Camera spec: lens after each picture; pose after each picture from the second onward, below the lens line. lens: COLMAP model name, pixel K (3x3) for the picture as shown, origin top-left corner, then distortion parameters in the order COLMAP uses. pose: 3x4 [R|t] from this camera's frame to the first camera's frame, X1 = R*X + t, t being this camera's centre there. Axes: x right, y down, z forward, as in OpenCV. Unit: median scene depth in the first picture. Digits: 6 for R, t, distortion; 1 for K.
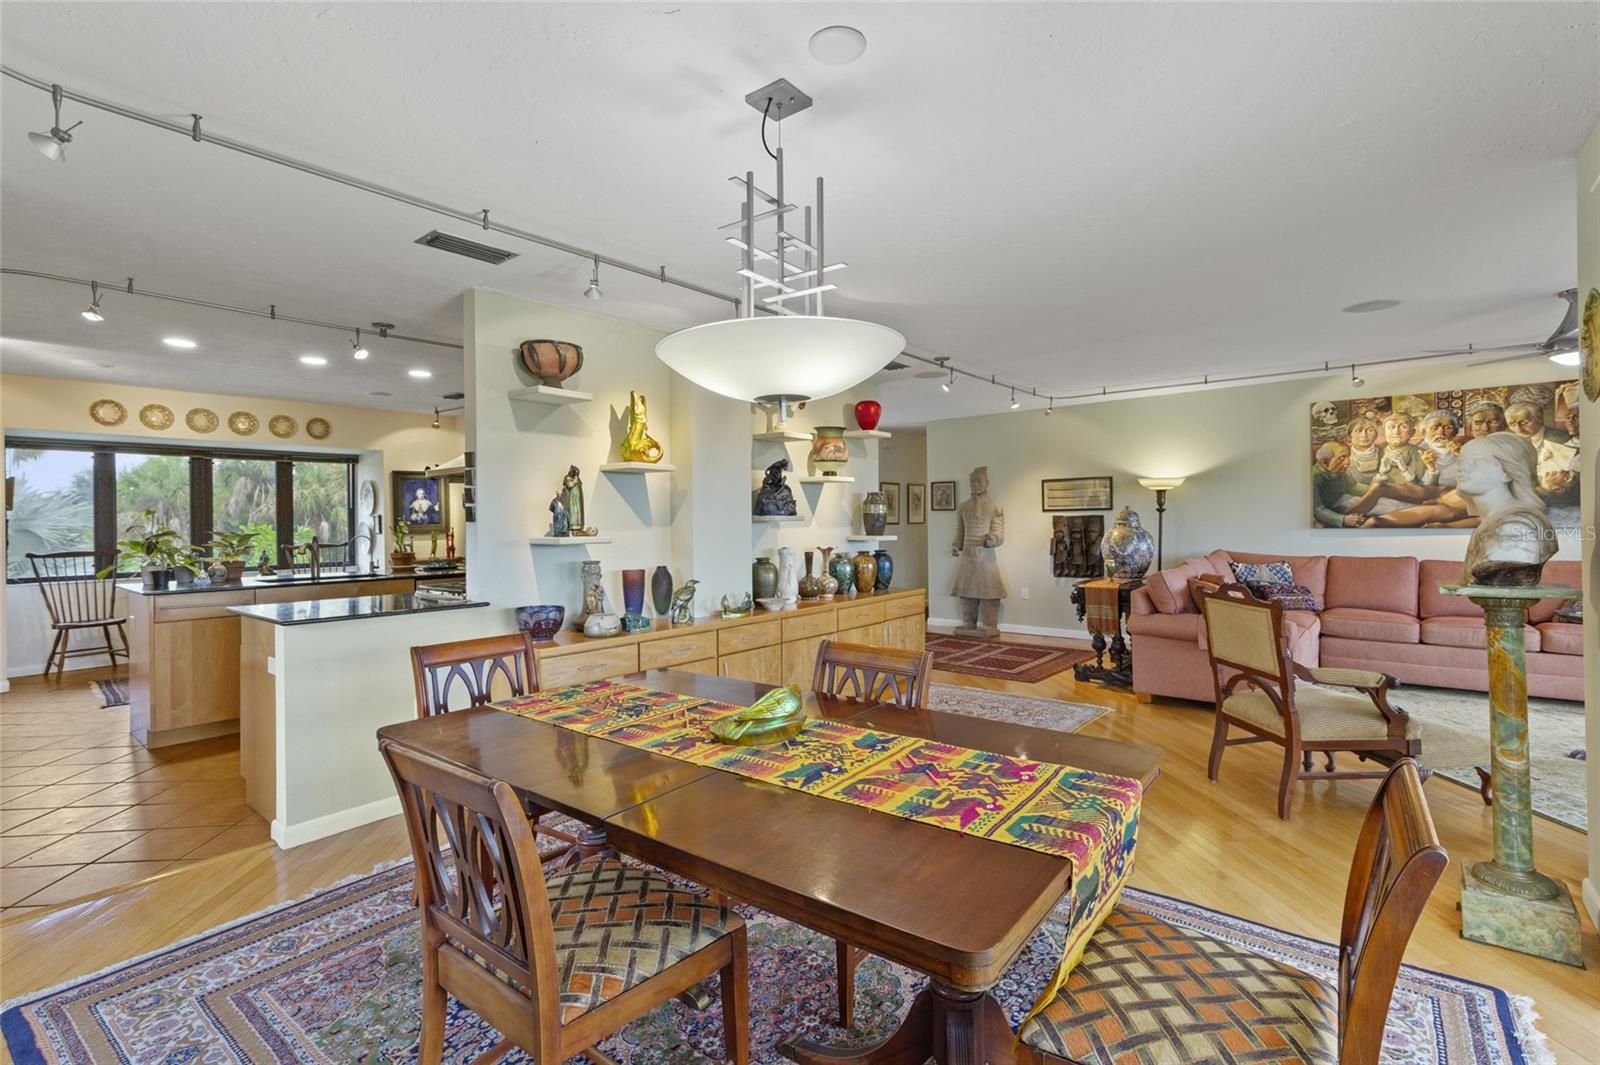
lens RADIAL K [[722.9, 0, 803.4], [0, 722.9, 502.0], [0, 0, 1]] dist [0.008390, -0.001547]
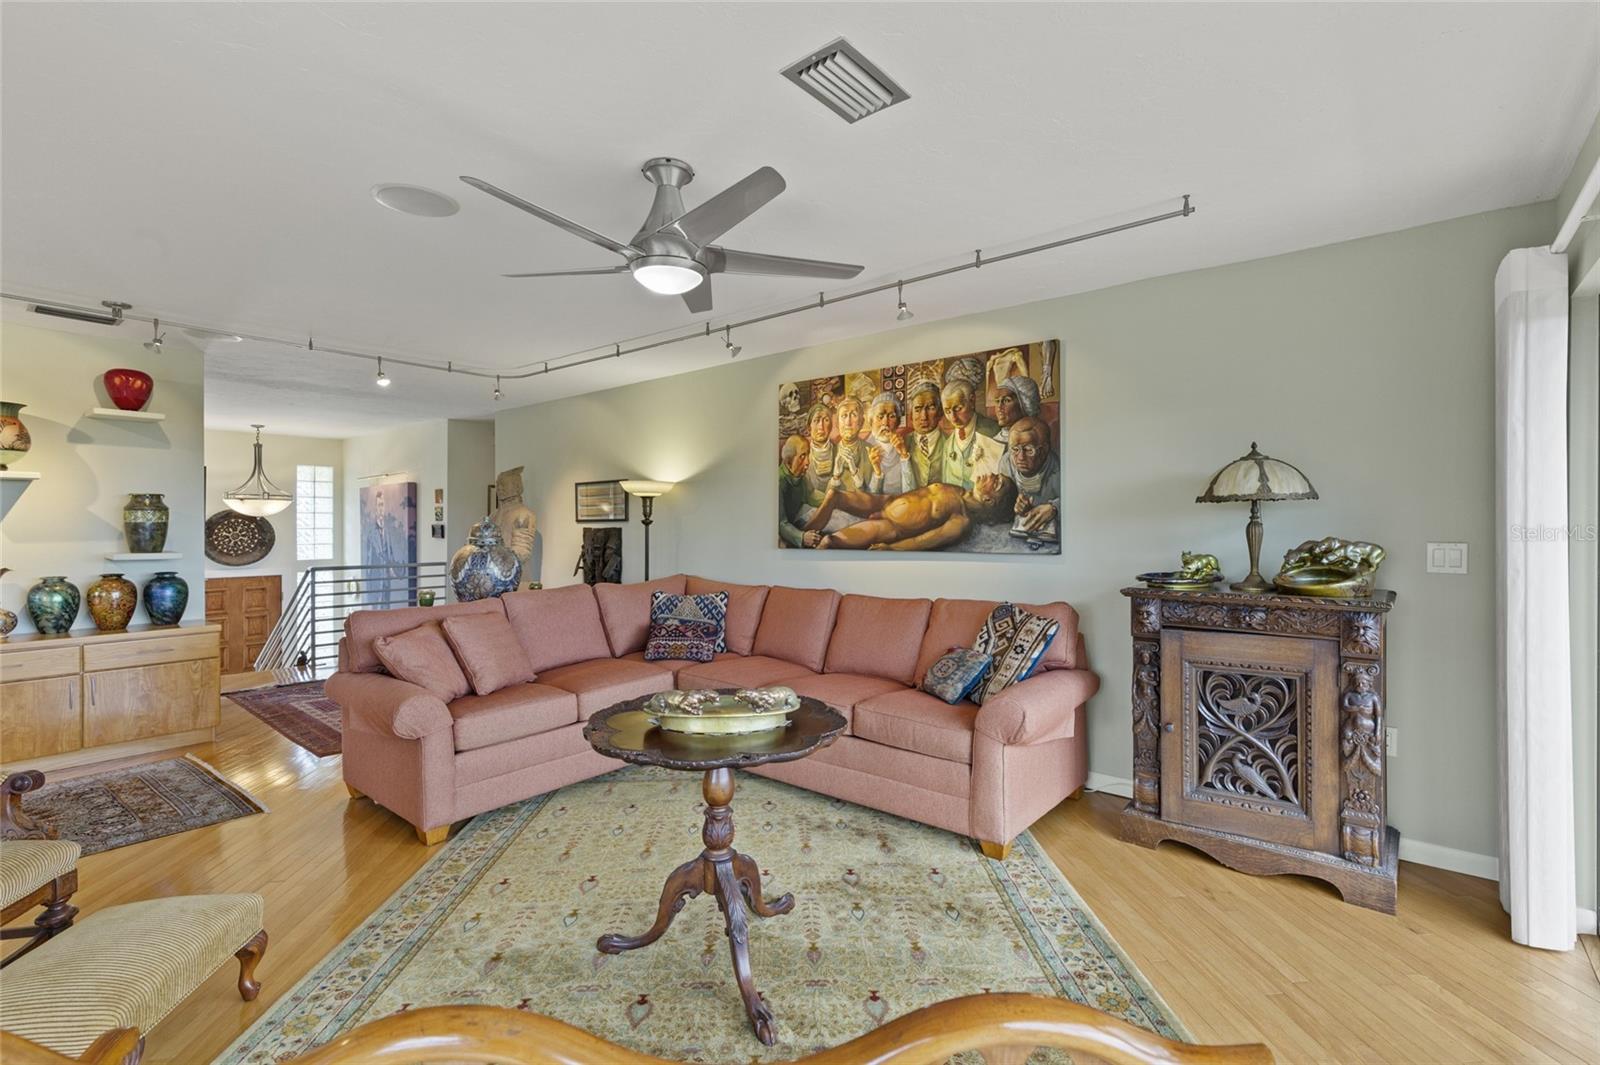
lens RADIAL K [[722.9, 0, 806.6], [0, 722.9, 524.3], [0, 0, 1]] dist [0.008390, -0.001547]
pose [[0.999907, 0.010095, 0.009208, 0.759625], [-0.010300, 0.999692, 0.022577, -0.007124], [-0.008977, -0.022670, 0.999703, 0.248259]]
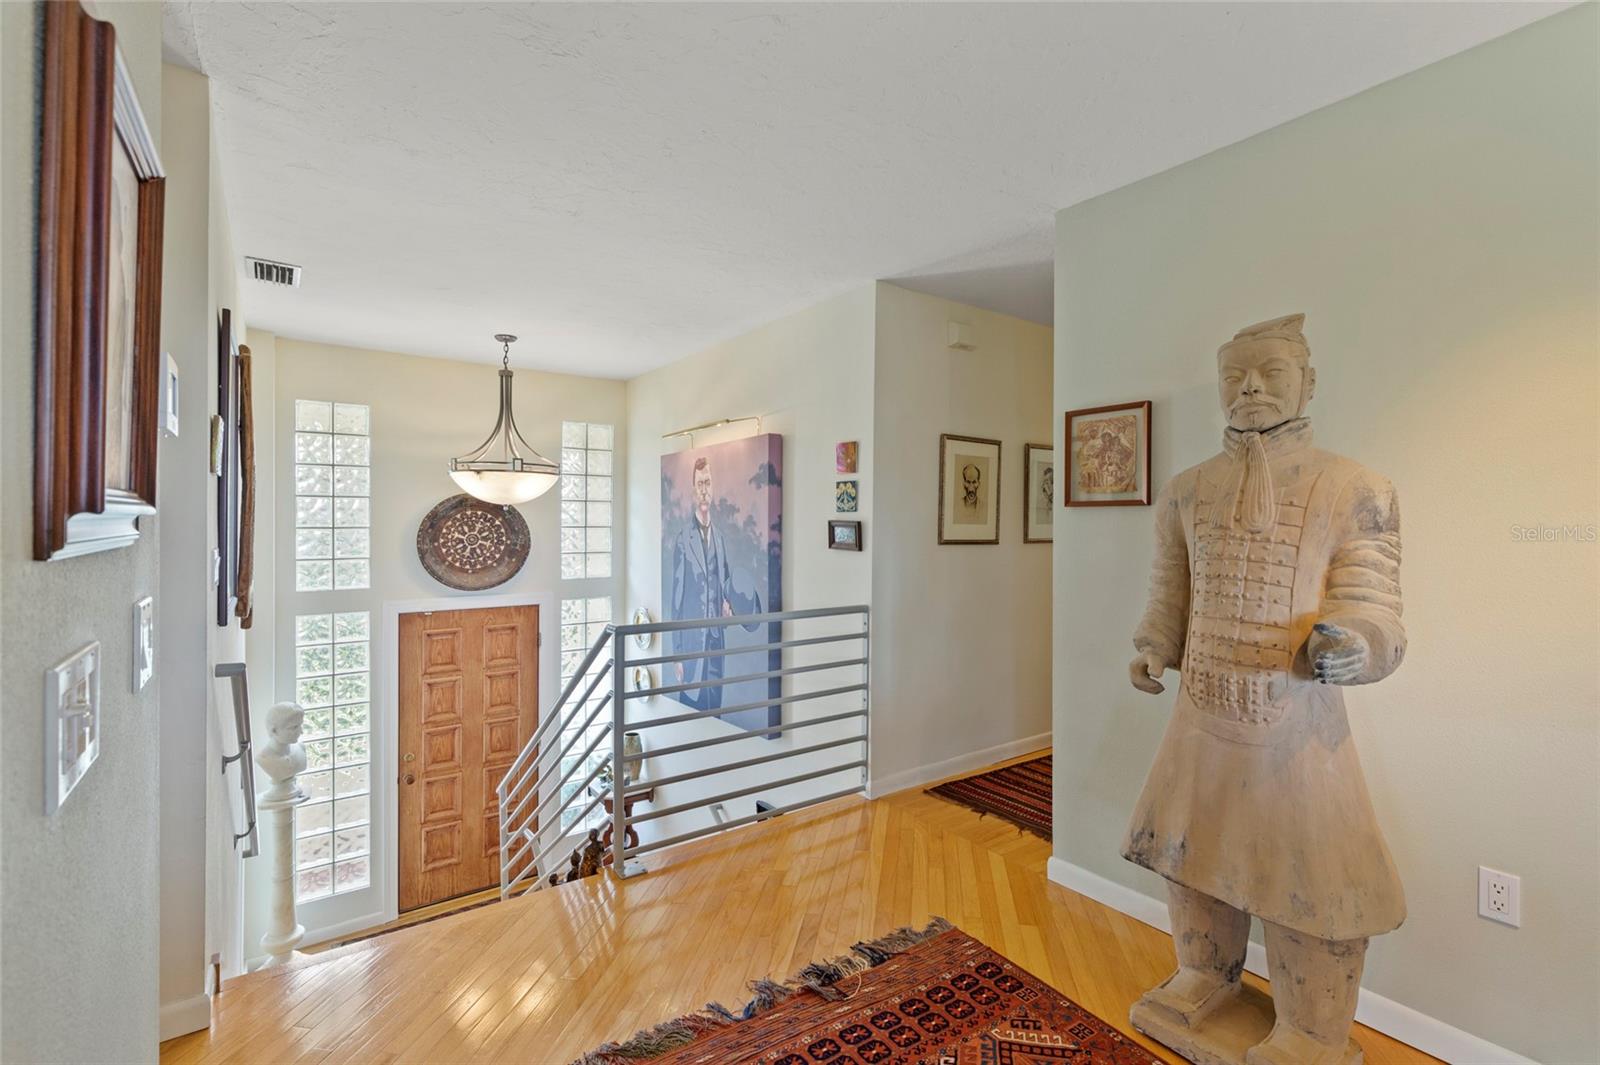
lens RADIAL K [[722.9, 0, 797.5], [0, 722.9, 521.8], [0, 0, 1]] dist [0.008390, -0.001547]
pose [[0.966771, 0.014126, -0.255252, 0.212421], [-0.008809, 0.999720, 0.021963, 0.018583], [0.255491, -0.018985, 0.966625, 0.991877]]
